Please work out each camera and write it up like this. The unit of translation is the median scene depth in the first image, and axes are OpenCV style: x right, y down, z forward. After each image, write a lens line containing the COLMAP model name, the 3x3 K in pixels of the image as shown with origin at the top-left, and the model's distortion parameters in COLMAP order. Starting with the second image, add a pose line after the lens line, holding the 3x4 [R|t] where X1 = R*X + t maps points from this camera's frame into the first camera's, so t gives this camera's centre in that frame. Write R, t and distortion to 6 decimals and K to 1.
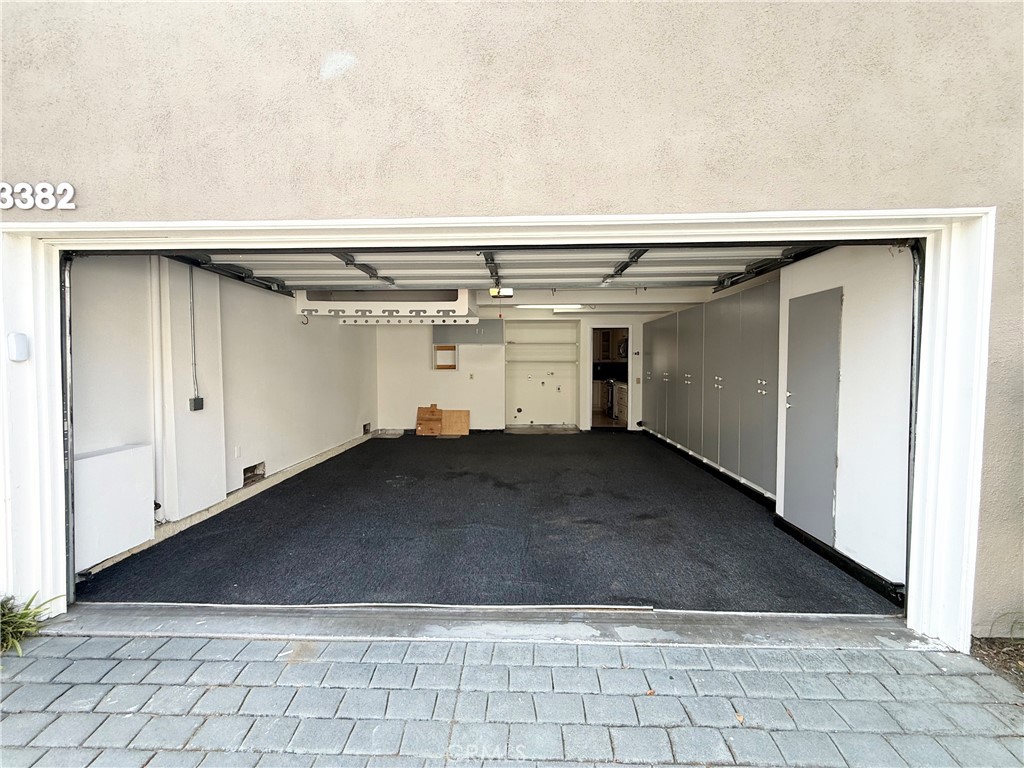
lens RADIAL K [[407.9, 0, 510.7], [0, 407.9, 386.6], [0, 0, 1]] dist [-0.000135, 0.000335]
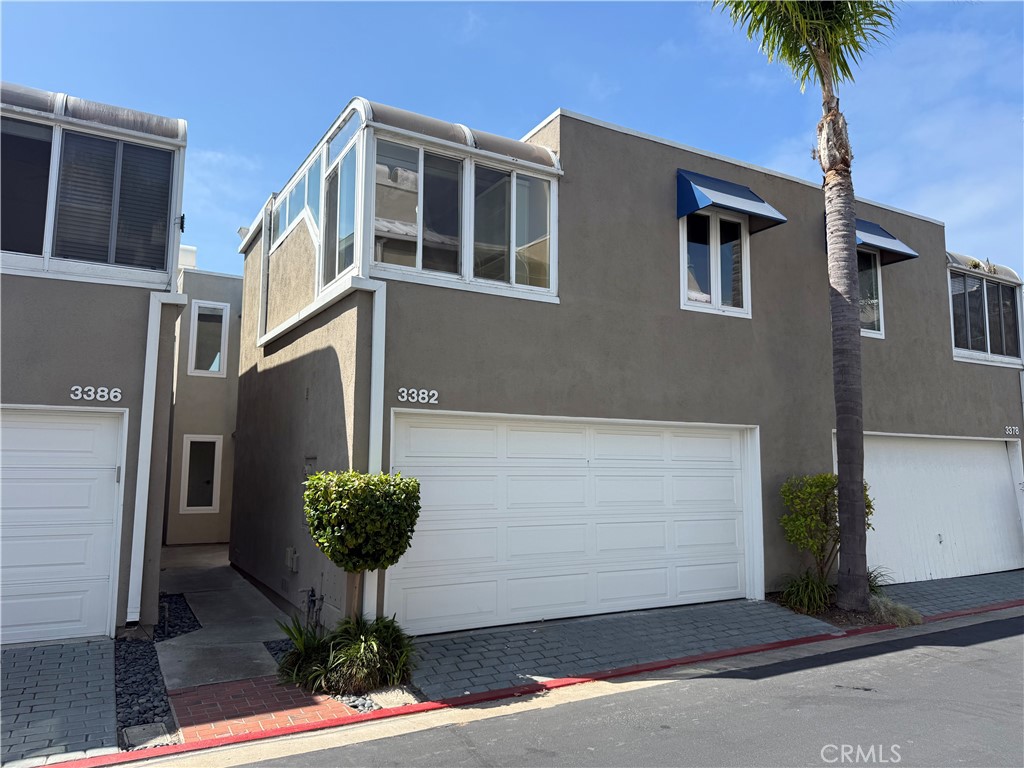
lens RADIAL K [[725.7, 0, 512.7], [0, 725.7, 384.4], [0, 0, 1]] dist [-0.000722, -0.010150]
pose [[0.851609, 0.069605, 0.519536, -2.568876], [0.021380, 0.985707, -0.167107, 0.058421], [-0.523742, 0.153418, 0.837949, -2.099705]]
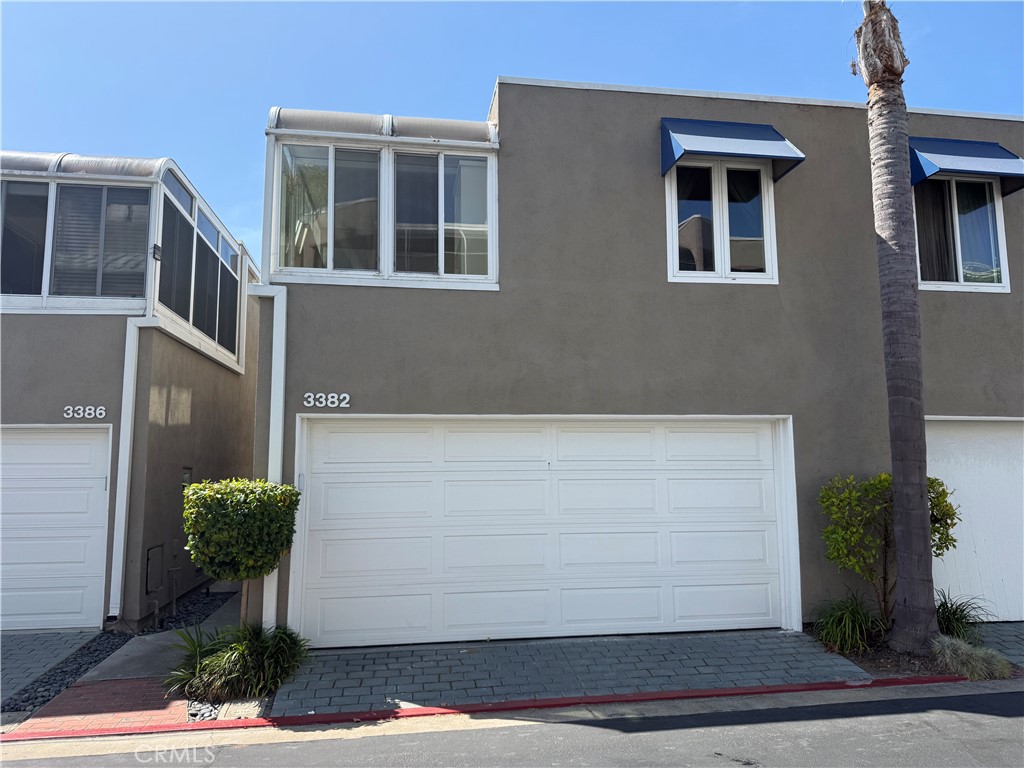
lens RADIAL K [[725.7, 0, 514.7], [0, 725.7, 386.7], [0, 0, 1]] dist [-0.000722, -0.010150]
pose [[0.982395, 0.017837, 0.185963, -0.944064], [0.015436, 0.984277, -0.175955, 0.069042], [-0.186178, 0.175728, 0.966674, -2.377388]]
